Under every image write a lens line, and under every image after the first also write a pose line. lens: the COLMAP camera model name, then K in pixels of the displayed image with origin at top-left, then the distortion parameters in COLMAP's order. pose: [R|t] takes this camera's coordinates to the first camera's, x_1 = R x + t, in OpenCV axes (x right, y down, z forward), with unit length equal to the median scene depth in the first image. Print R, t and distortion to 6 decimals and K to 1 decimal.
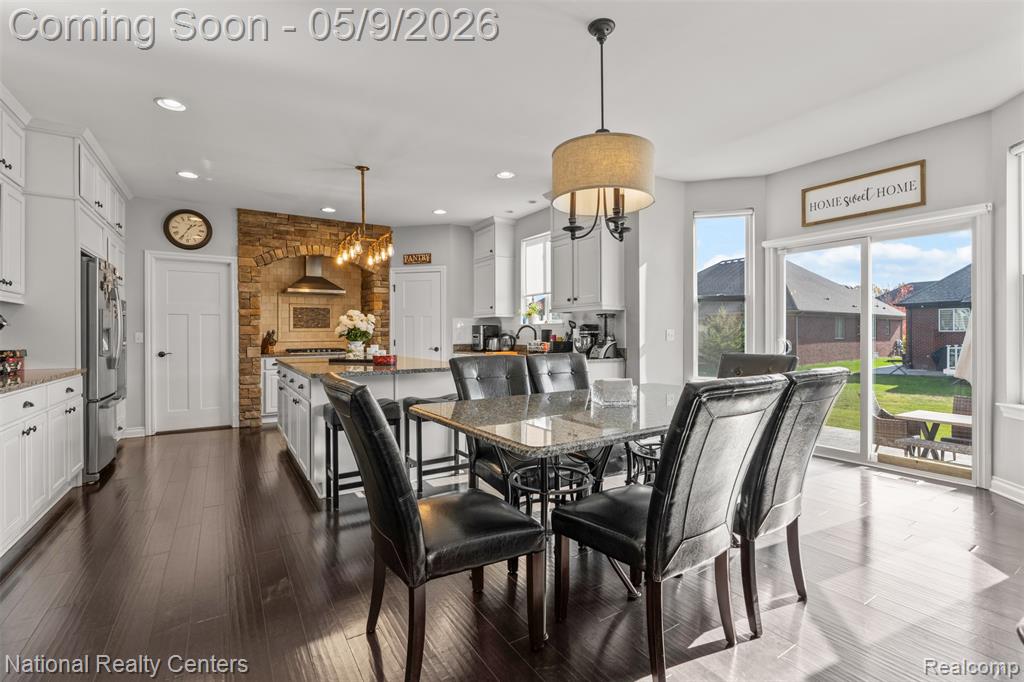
lens RADIAL K [[460.5, 0, 516.6], [0, 460.5, 334.4], [0, 0, 1]] dist [-0.012792, 0.005324]
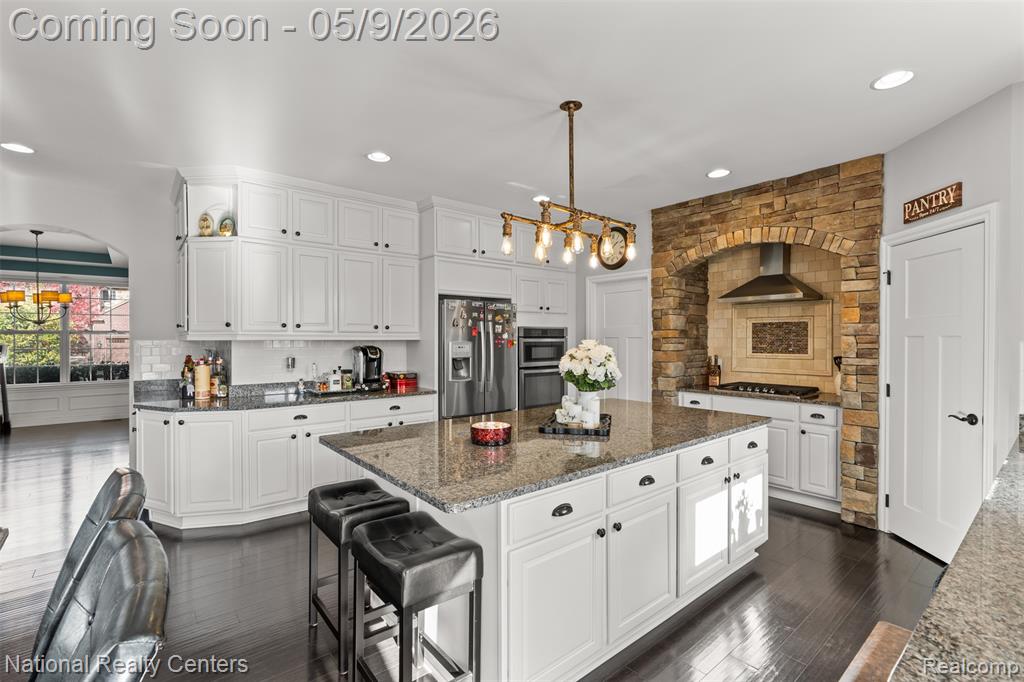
lens RADIAL K [[460.5, 0, 514.2], [0, 460.5, 342.2], [0, 0, 1]] dist [-0.012792, 0.005324]
pose [[0.119509, 0.014168, -0.992732, 0.192797], [-0.001113, 0.999899, 0.014137, -0.045179], [0.992832, -0.000584, 0.119513, 0.638301]]
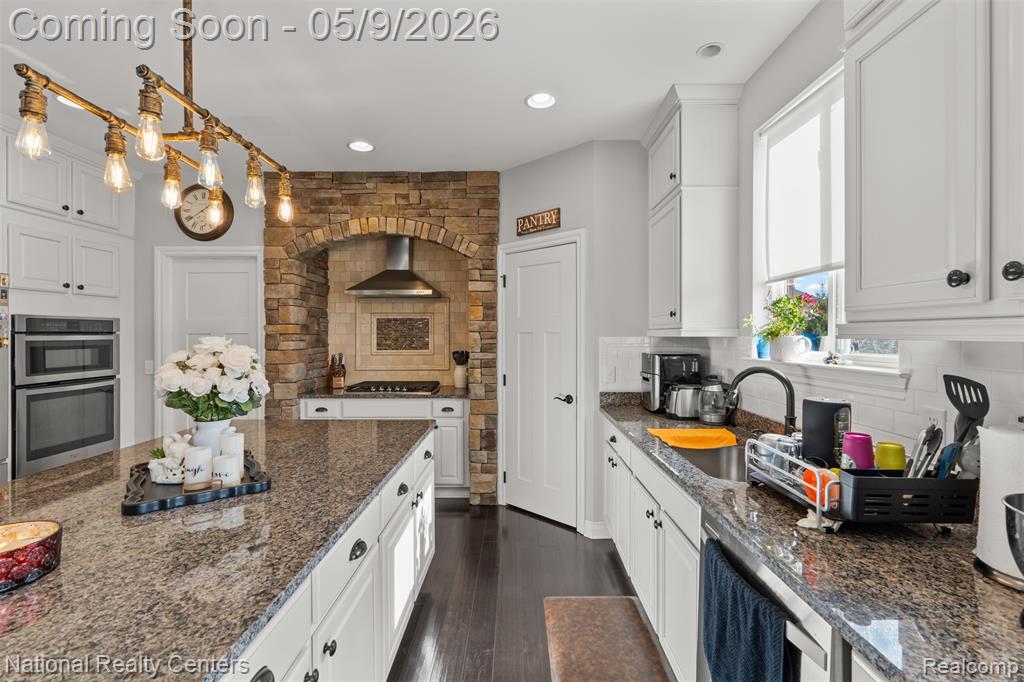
lens RADIAL K [[460.5, 0, 516.6], [0, 460.5, 333.6], [0, 0, 1]] dist [-0.012792, 0.005324]
pose [[0.842675, 0.003484, -0.538412, 0.052069], [-0.003663, 0.999993, 0.000738, -0.044105], [0.538411, 0.001350, 0.842681, 0.628034]]
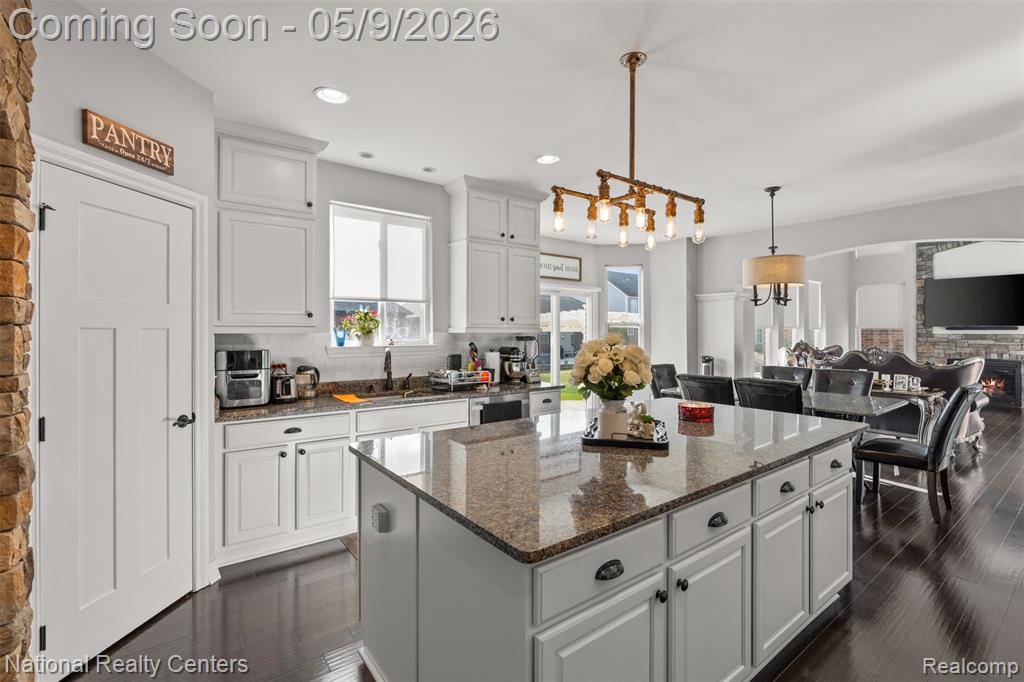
lens RADIAL K [[460.5, 0, 518.6], [0, 460.5, 331.0], [0, 0, 1]] dist [-0.012792, 0.005324]
pose [[-0.081263, 0.005692, 0.996676, -0.627355], [0.001083, 0.999984, -0.005622, -0.040670], [-0.996692, 0.000623, -0.081268, 0.874998]]
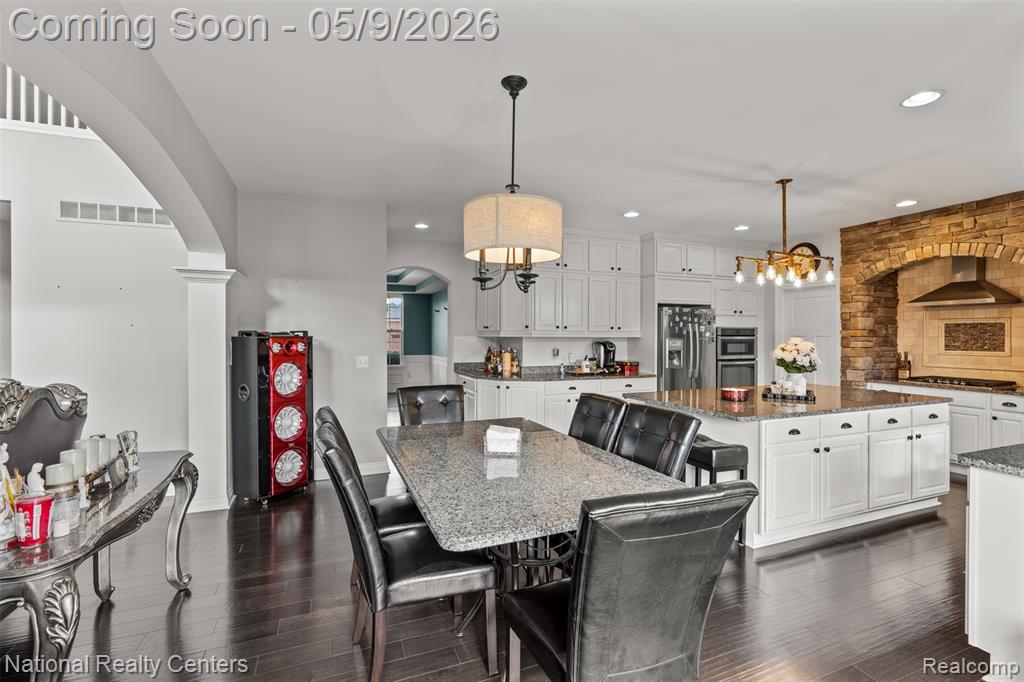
lens RADIAL K [[460.5, 0, 516.5], [0, 460.5, 334.9], [0, 0, 1]] dist [-0.012792, 0.005324]
pose [[-0.184374, 0.004074, -0.982848, 0.483436], [-0.003491, 0.999982, 0.004800, -0.047218], [0.982850, 0.004316, -0.184357, 0.486451]]
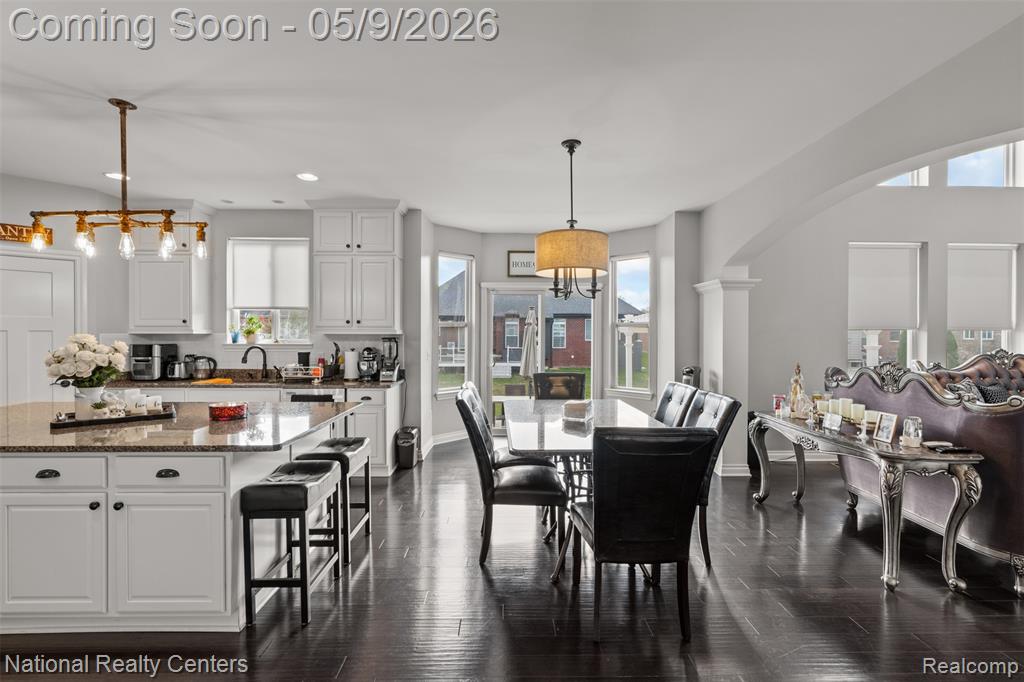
lens RADIAL K [[460.5, 0, 511.8], [0, 460.5, 336.3], [0, 0, 1]] dist [-0.012792, 0.005324]
pose [[0.528267, -0.002079, 0.849076, -0.433924], [-0.004417, 0.999977, 0.005196, -0.043313], [-0.849067, -0.006495, 0.528246, 0.175397]]
